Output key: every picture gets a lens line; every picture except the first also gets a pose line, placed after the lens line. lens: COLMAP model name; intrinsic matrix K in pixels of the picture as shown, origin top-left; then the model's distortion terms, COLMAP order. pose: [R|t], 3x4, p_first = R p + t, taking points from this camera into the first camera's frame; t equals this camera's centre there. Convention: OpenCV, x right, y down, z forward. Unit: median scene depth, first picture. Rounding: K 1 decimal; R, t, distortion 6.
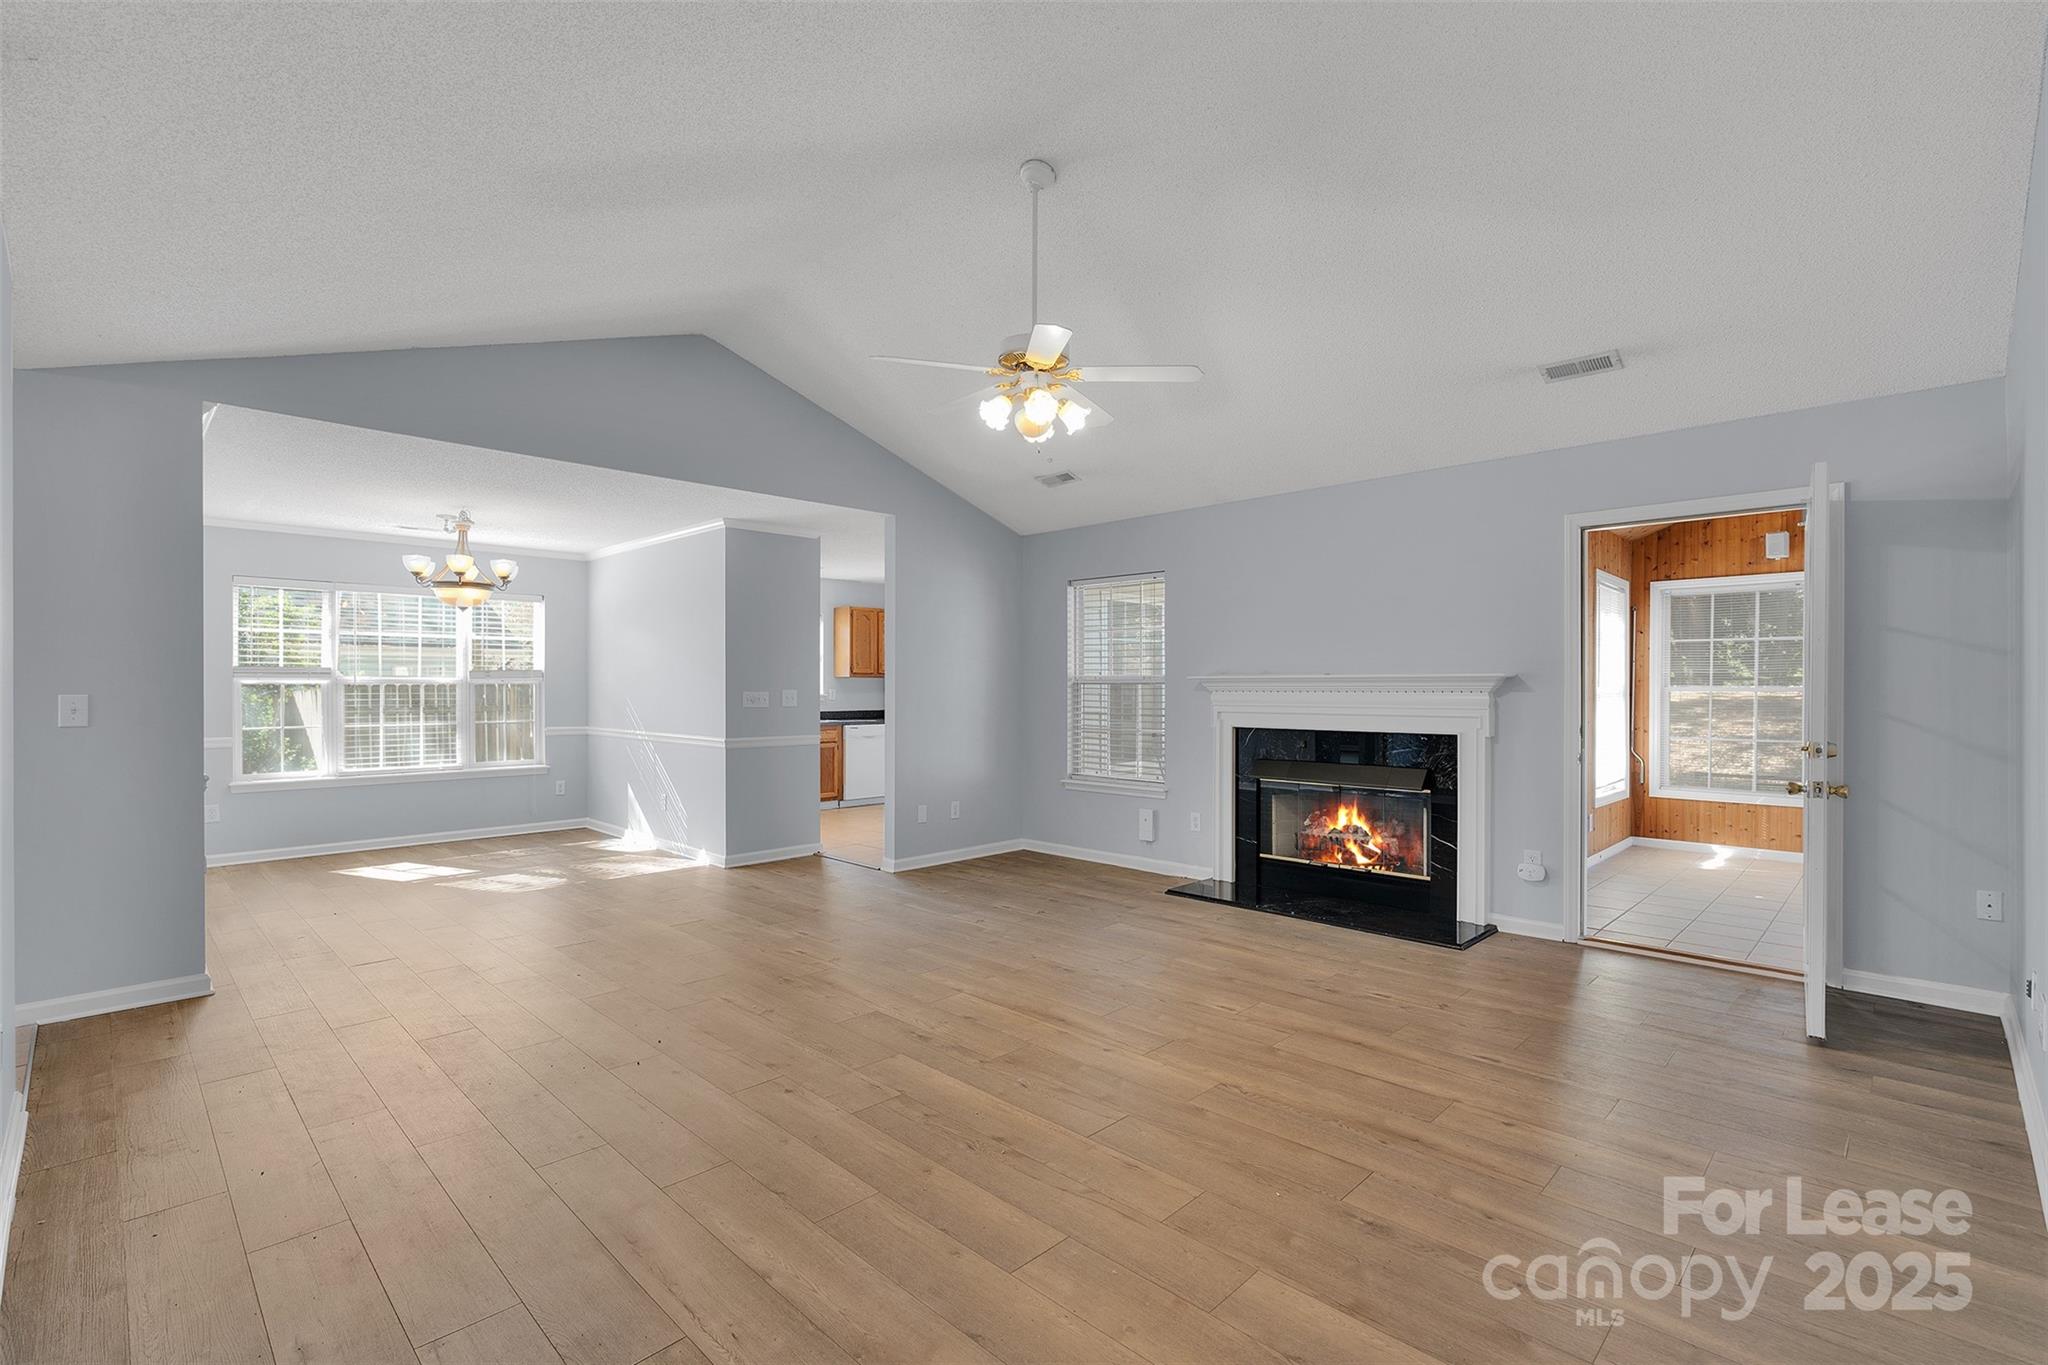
lens RADIAL K [[926.6, 0, 1025.8], [0, 926.6, 685.3], [0, 0, 1]] dist [-0.005585, 0.001642]
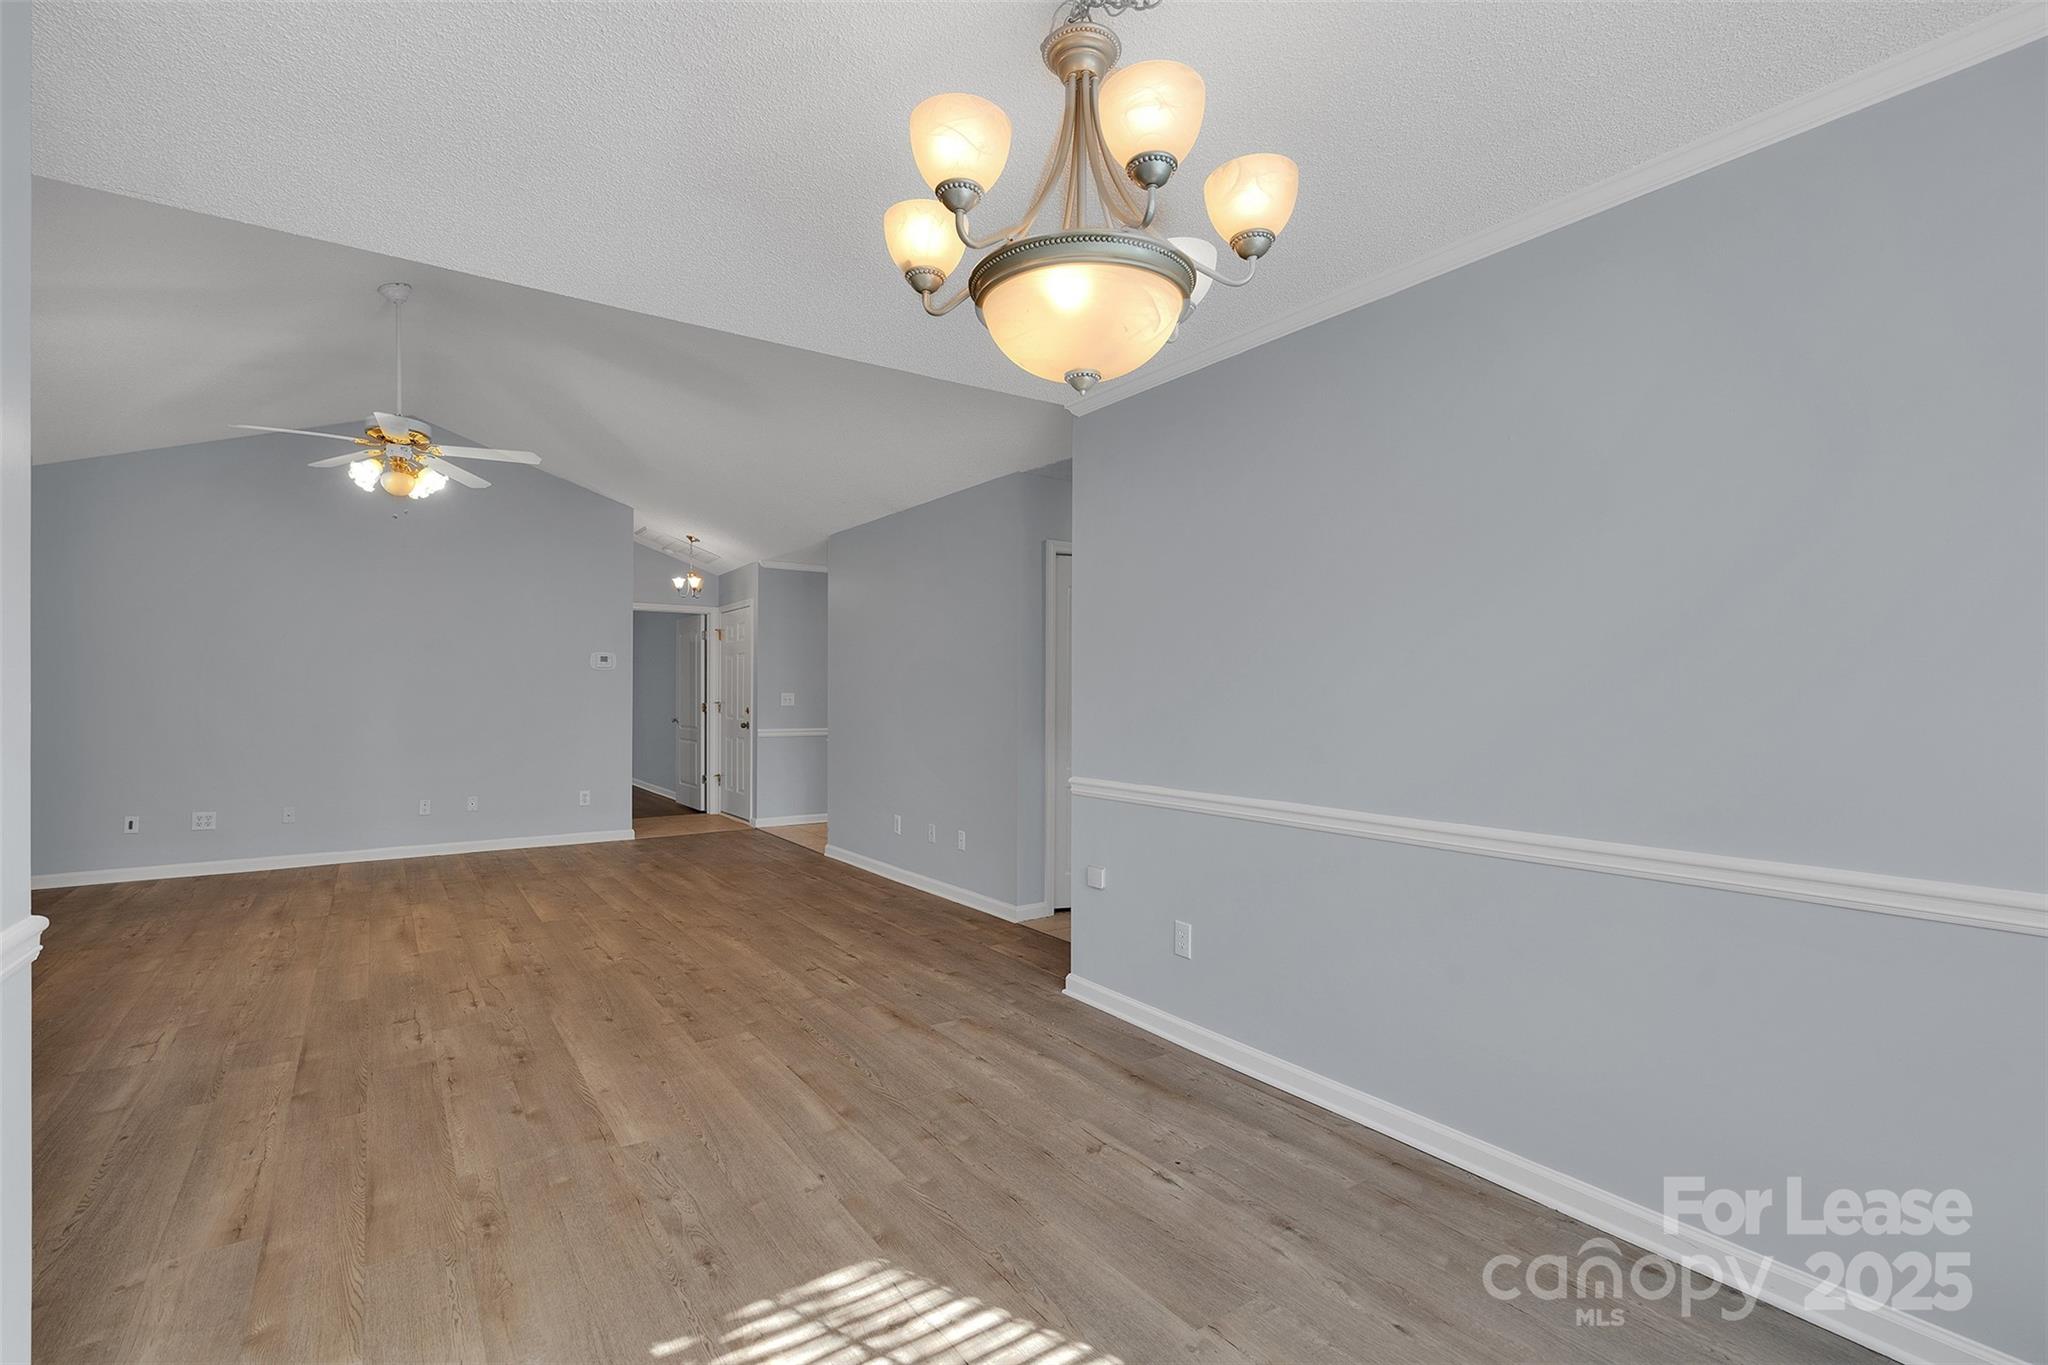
lens RADIAL K [[926.6, 0, 1011.4], [0, 926.6, 677.6], [0, 0, 1]] dist [-0.005585, 0.001642]
pose [[-0.981534, 0.000573, 0.191289, -0.867027], [-0.003130, 0.999813, -0.019060, 0.006576], [-0.191265, -0.019307, -0.981349, 1.707011]]
